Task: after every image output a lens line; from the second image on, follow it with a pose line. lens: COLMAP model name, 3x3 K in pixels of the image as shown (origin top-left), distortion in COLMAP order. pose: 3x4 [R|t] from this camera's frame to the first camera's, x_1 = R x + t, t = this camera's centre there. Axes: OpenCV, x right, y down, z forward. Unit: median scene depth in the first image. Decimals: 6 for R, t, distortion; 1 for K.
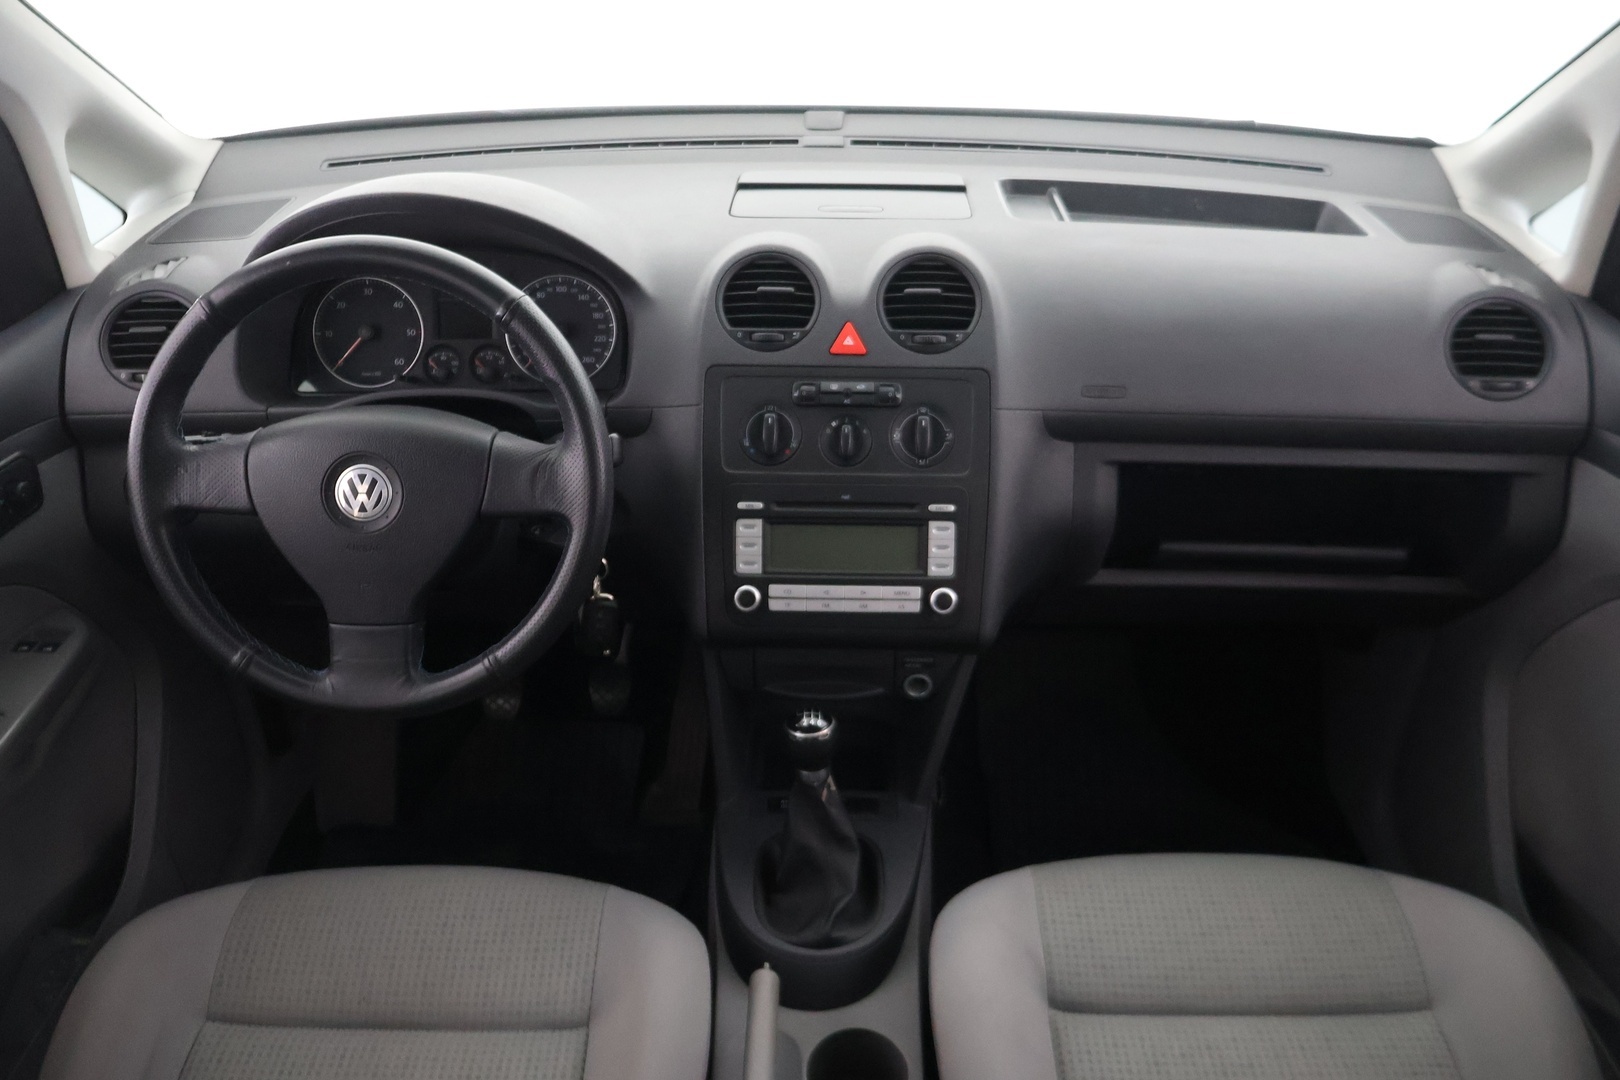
lens RADIAL K [[1354.9, 0, 816.8], [0, 1354.9, 540.3], [0, 0, 1]] dist [-0.010416, 0.016767]
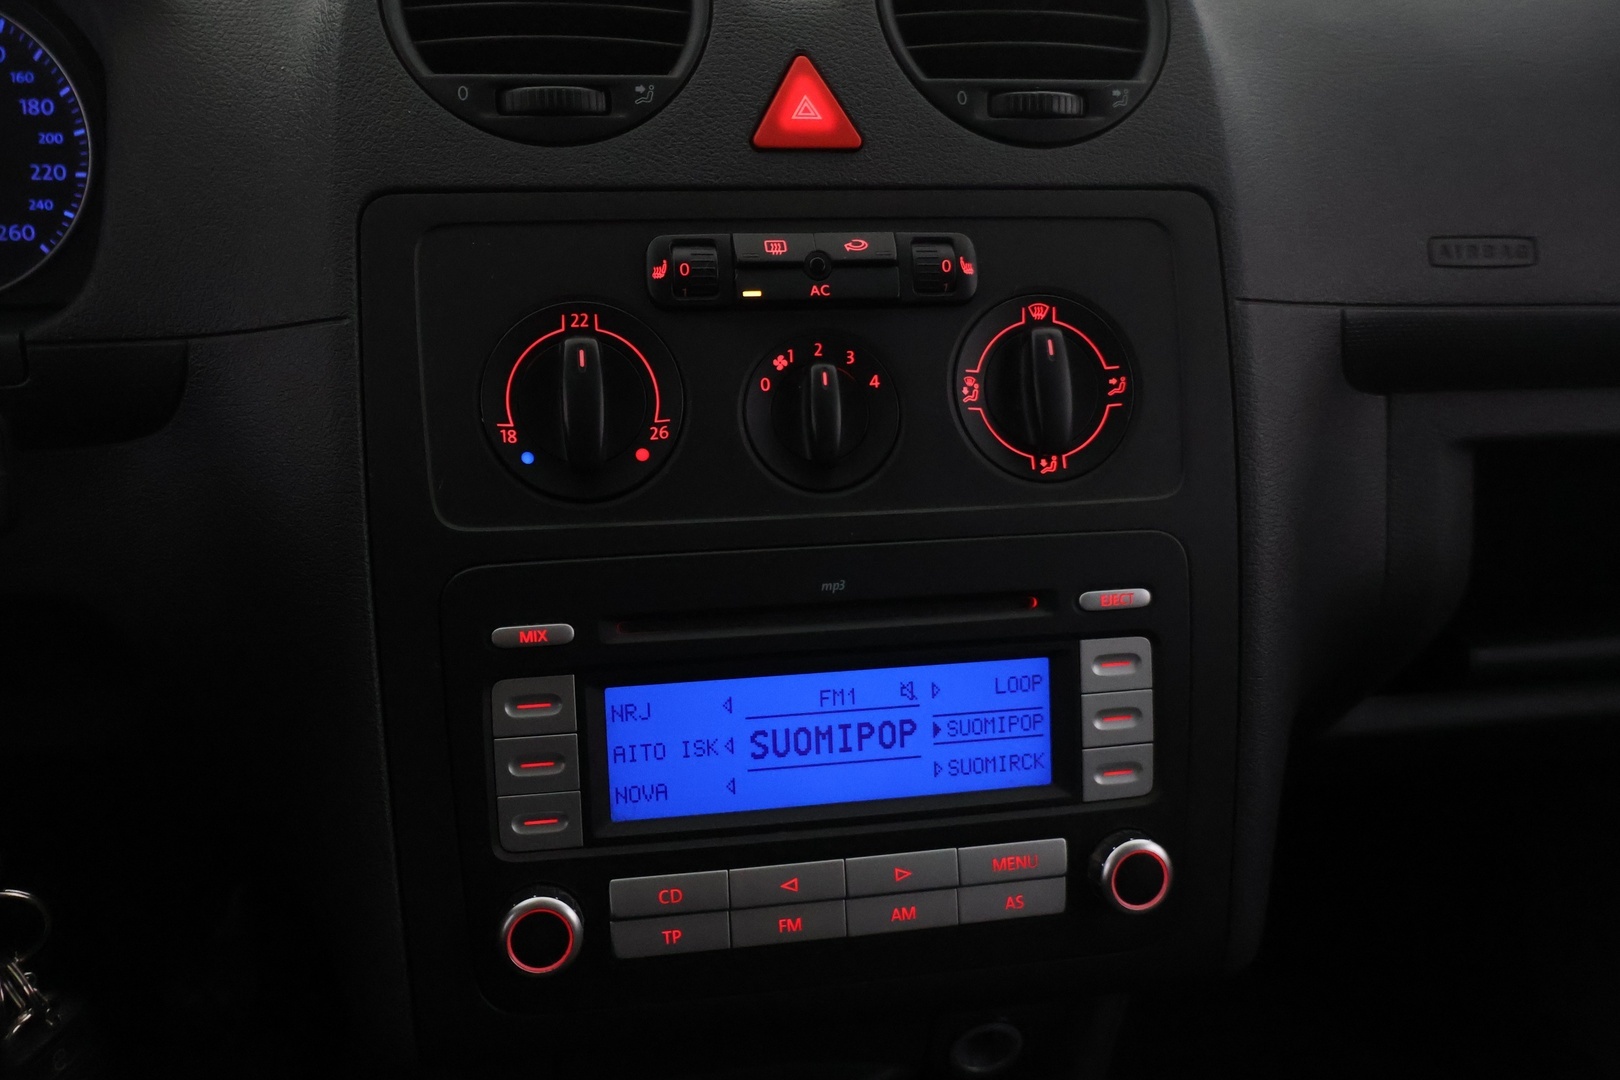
lens RADIAL K [[1388.9, 0, 811.4], [0, 1388.9, 534.9], [0, 0, 1]] dist [0.015170, 0.006413]
pose [[0.978648, -0.062730, 0.195736, -0.047547], [0.068579, 0.997375, -0.023246, -0.036326], [-0.193764, 0.036173, 0.980381, 0.671425]]
